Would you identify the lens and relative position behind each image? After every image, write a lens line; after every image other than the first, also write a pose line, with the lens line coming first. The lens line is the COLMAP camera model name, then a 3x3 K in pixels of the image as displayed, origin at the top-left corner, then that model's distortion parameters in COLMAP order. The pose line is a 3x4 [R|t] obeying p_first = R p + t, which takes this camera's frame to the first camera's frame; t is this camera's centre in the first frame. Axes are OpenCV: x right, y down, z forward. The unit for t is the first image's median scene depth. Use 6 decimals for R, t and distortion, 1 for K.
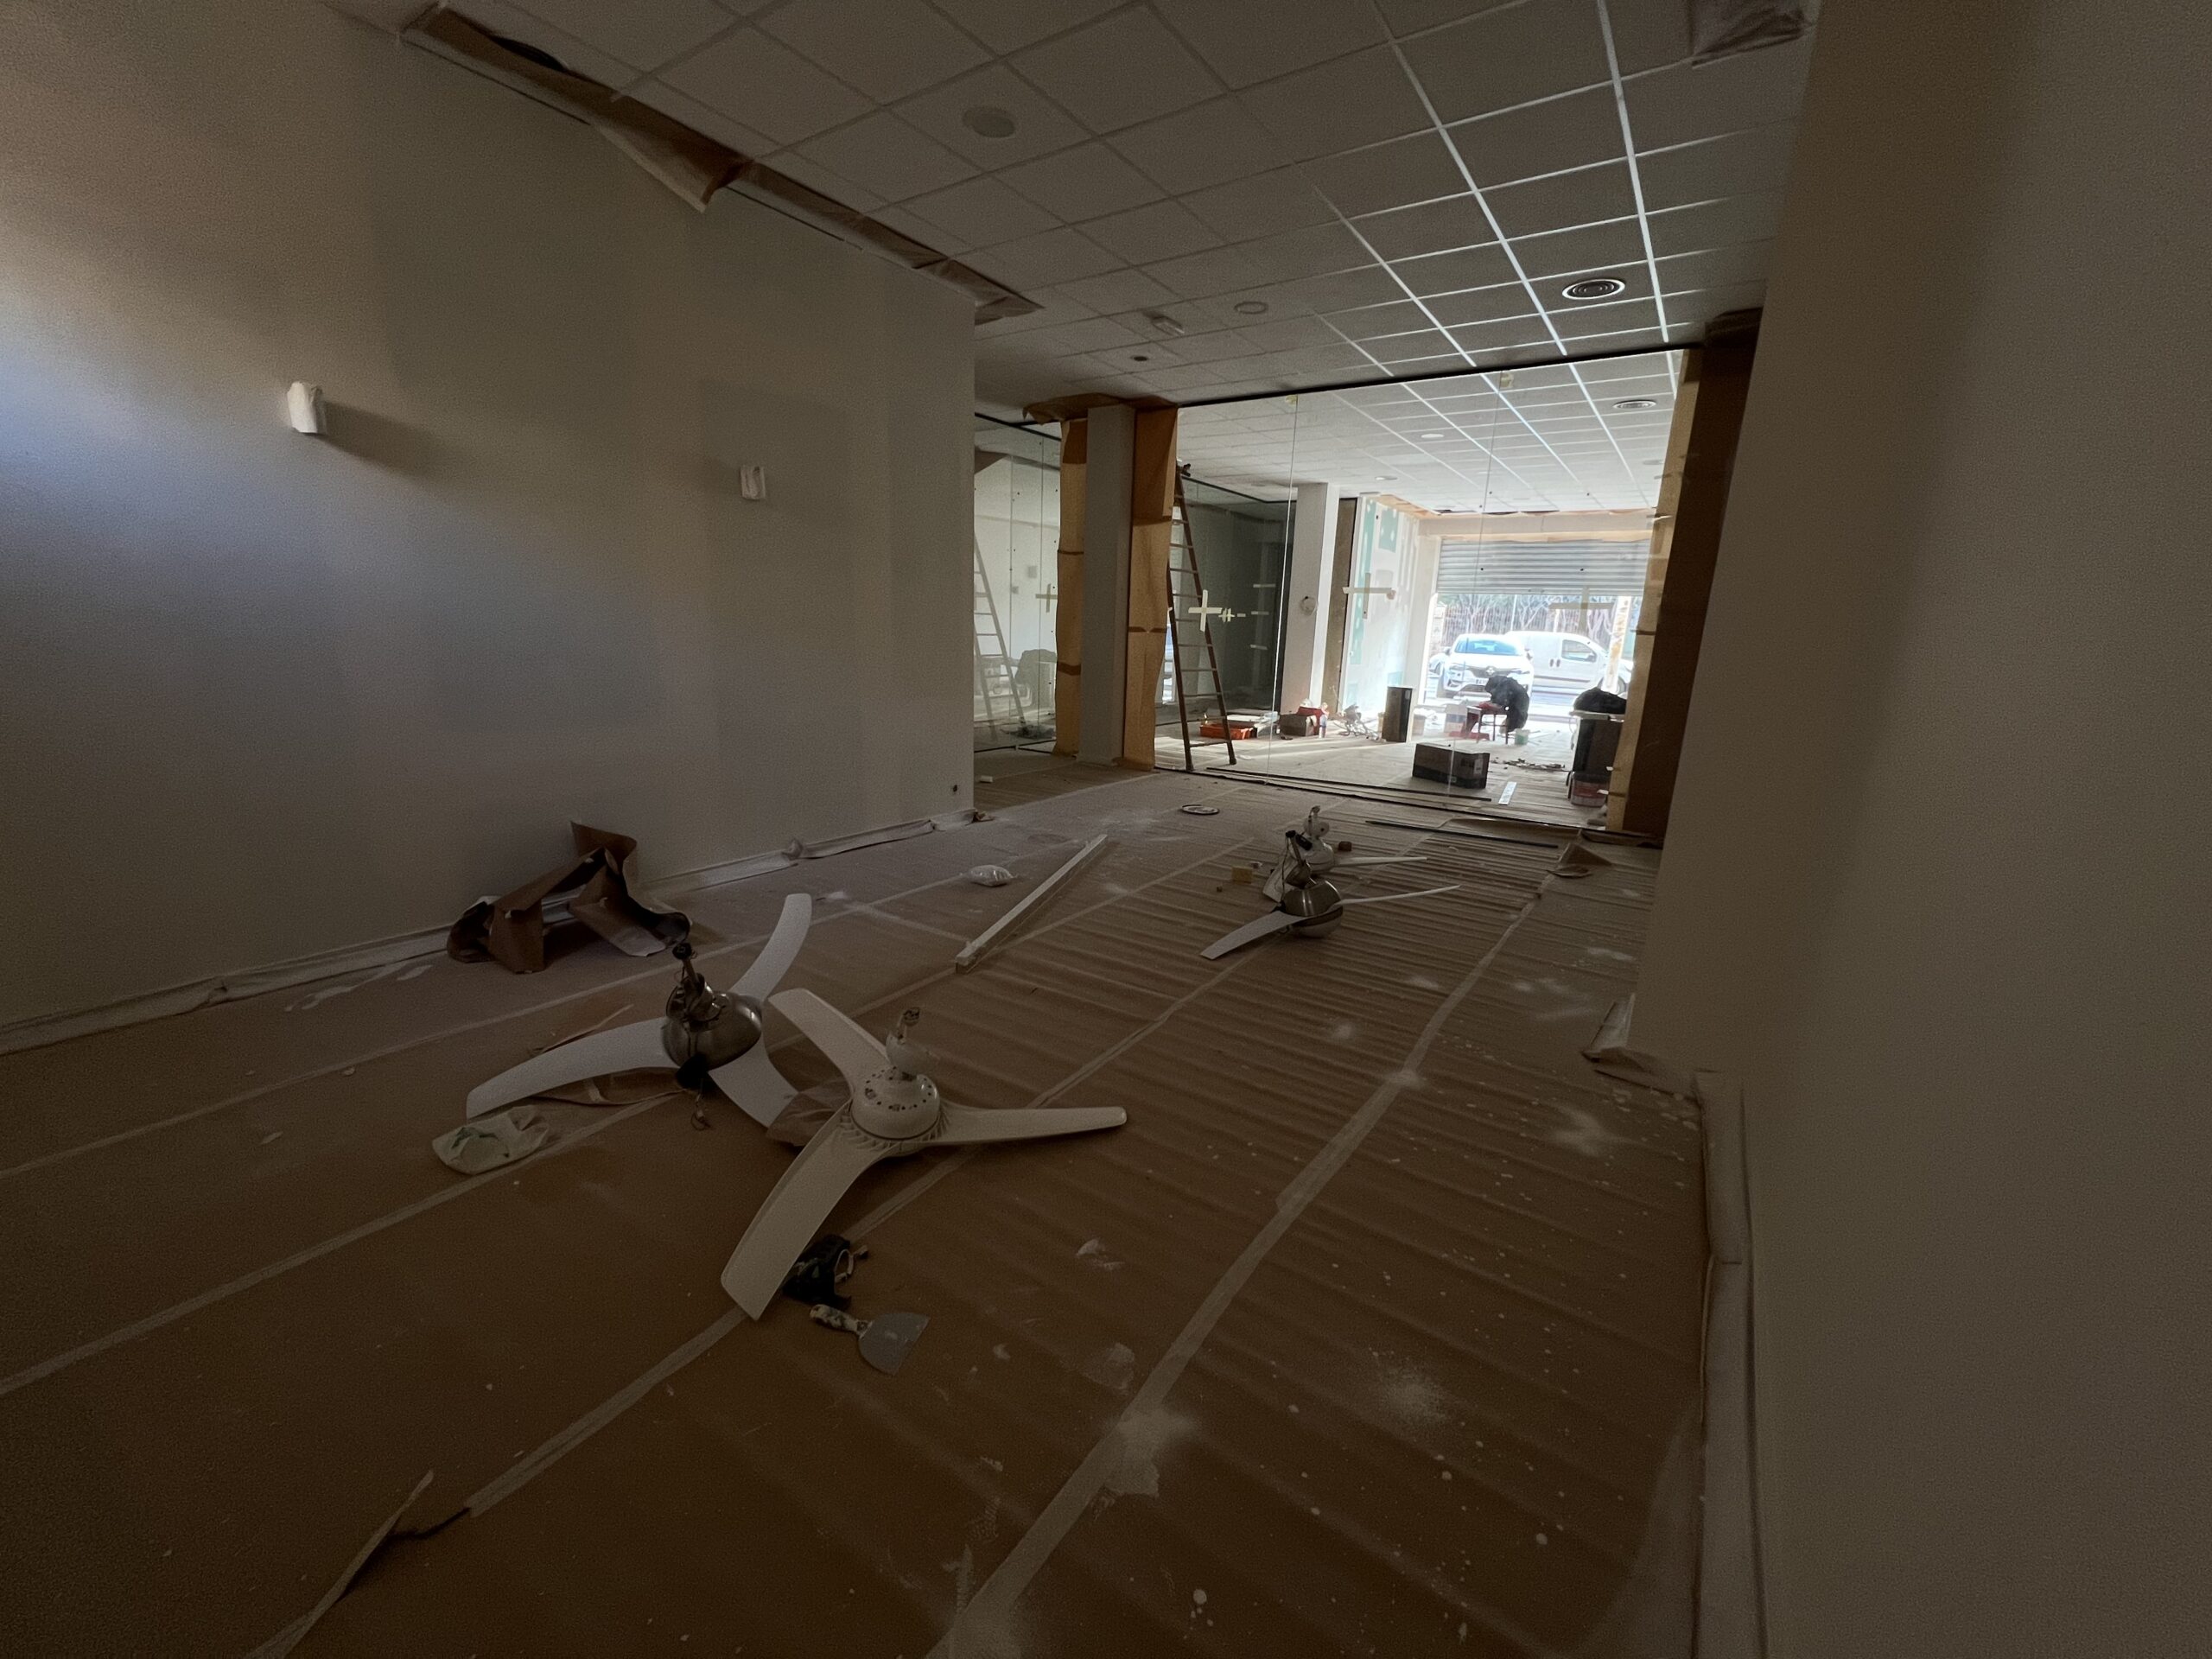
lens RADIAL K [[884.1, 0, 1102.8], [0, 884.1, 825.4], [0, 0, 1]] dist [-0.000113, -0.000078]
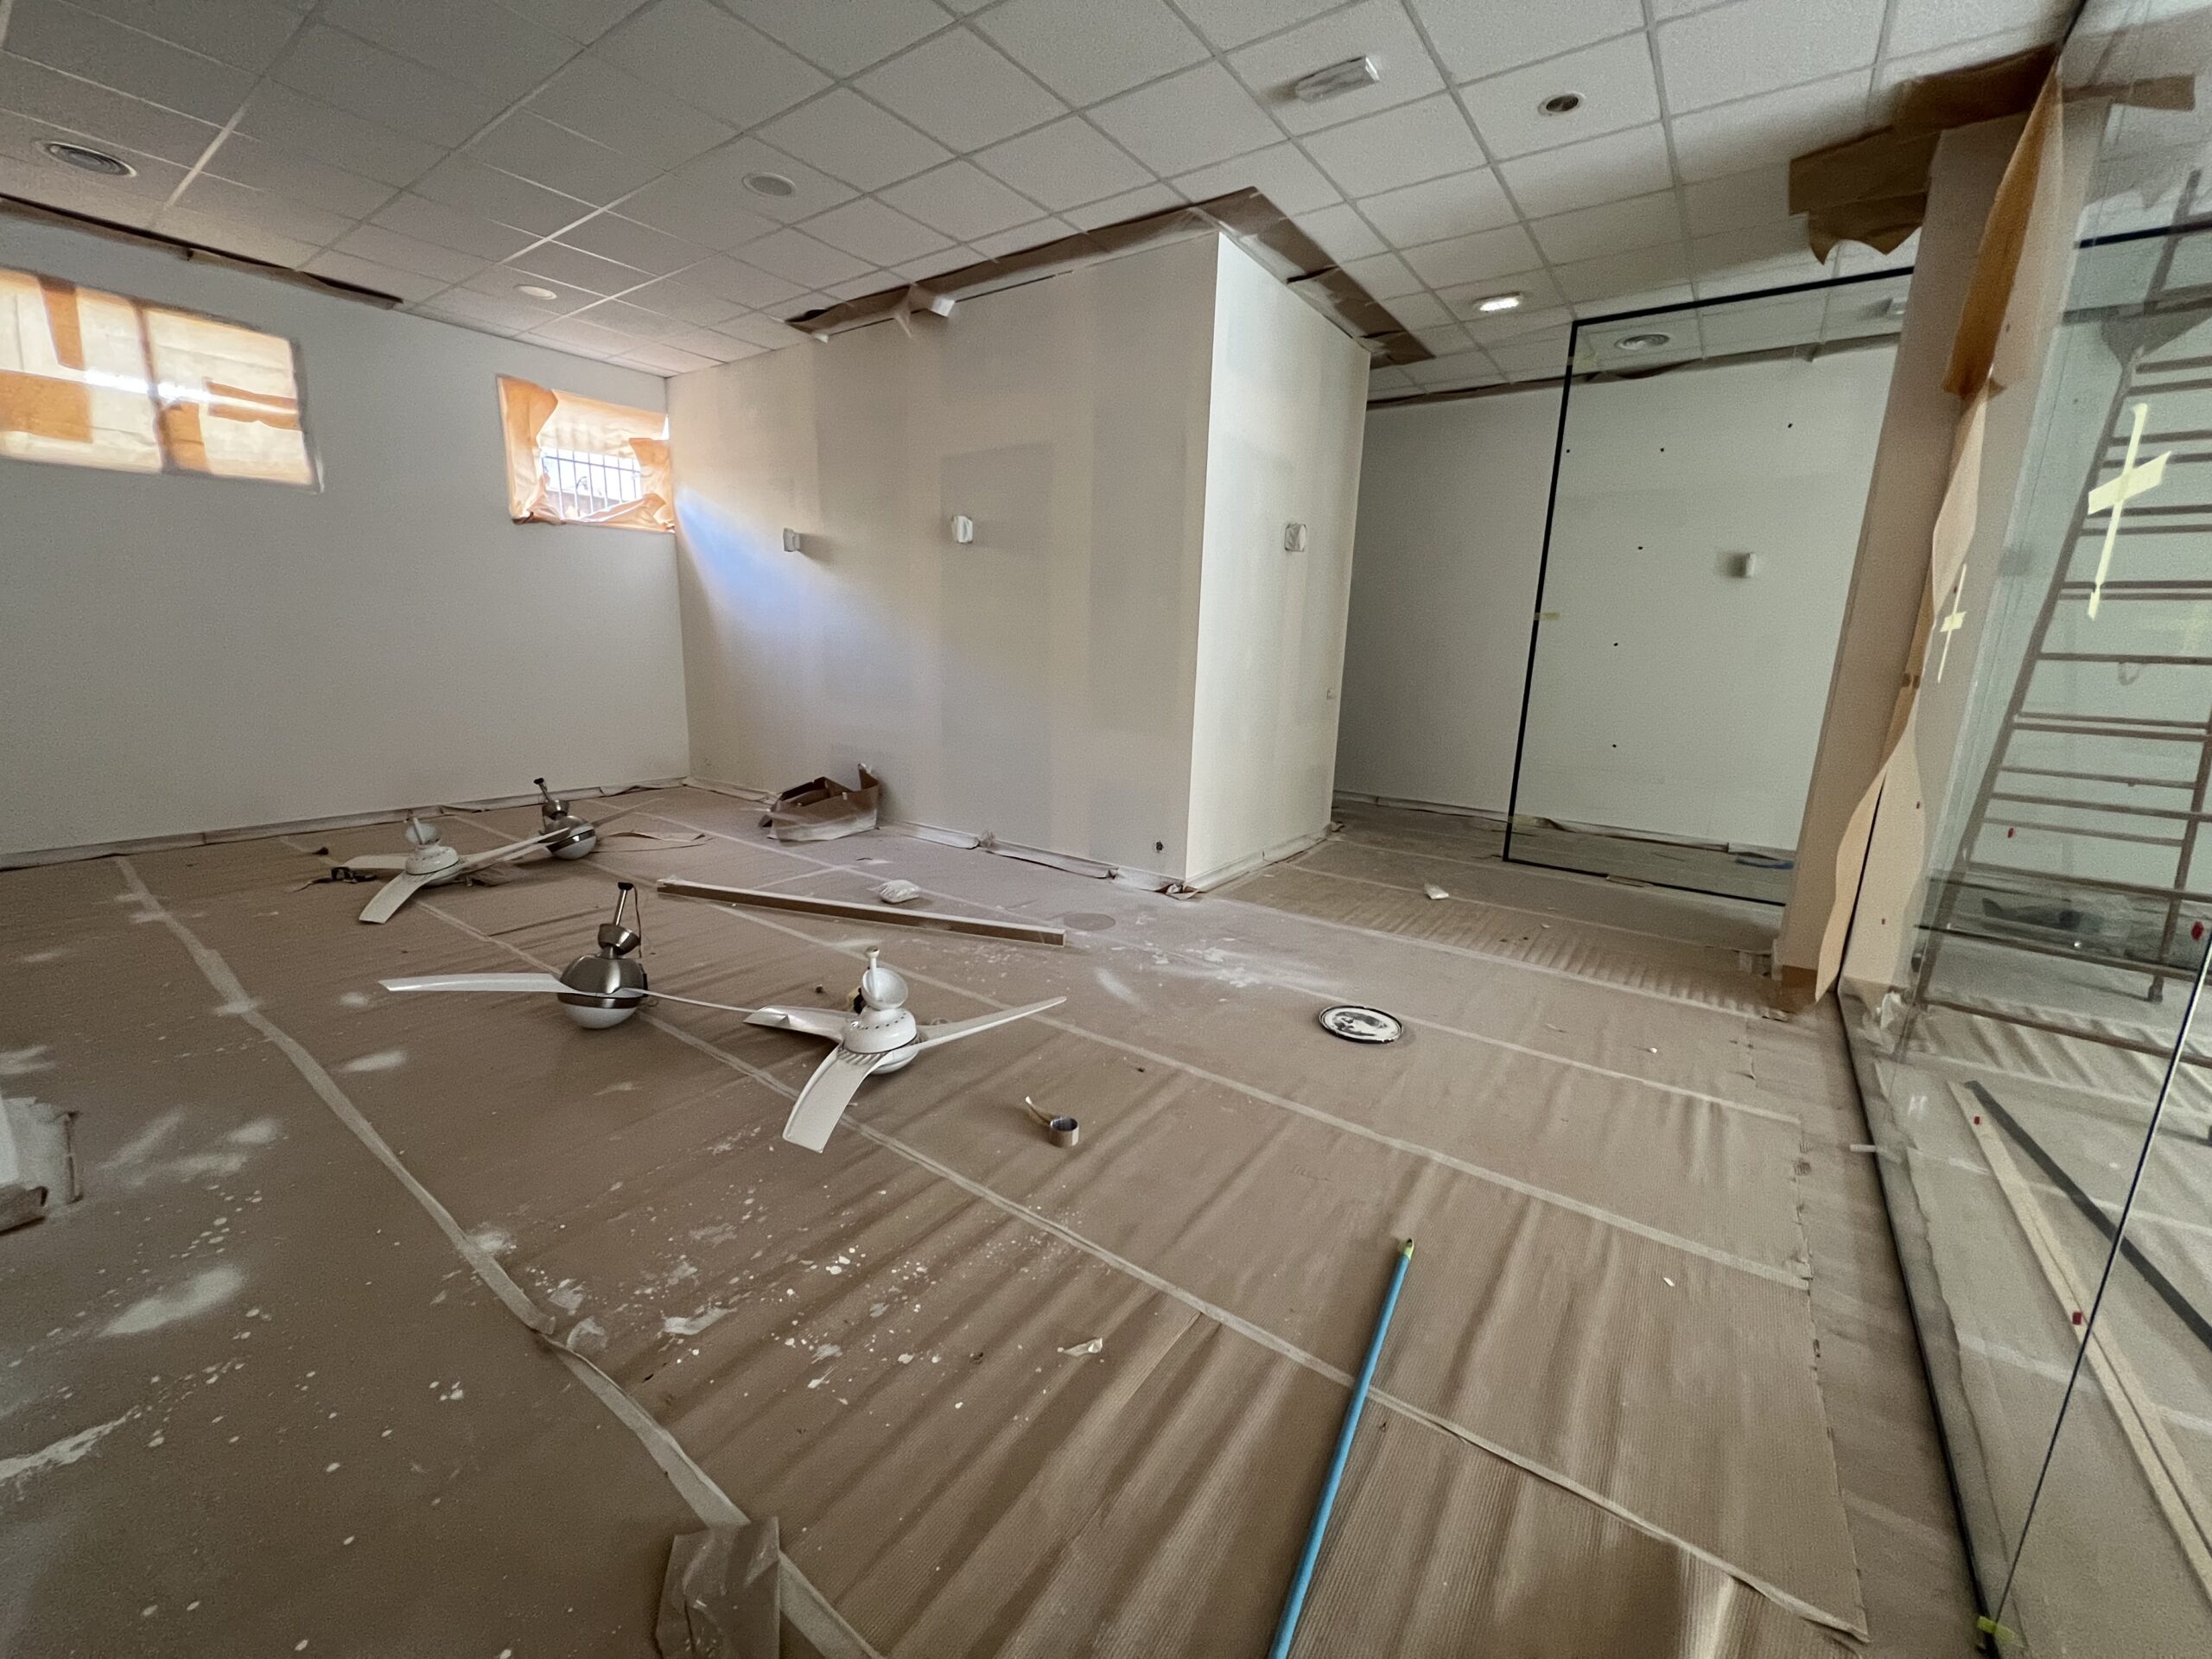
lens RADIAL K [[884.1, 0, 1102.8], [0, 884.1, 825.4], [0, 0, 1]] dist [-0.000113, -0.000078]
pose [[-0.024273, 0.175973, -0.984096, 0.971539], [-0.257805, 0.949989, 0.176233, -0.289823], [0.965892, 0.257982, 0.022308, 1.394319]]
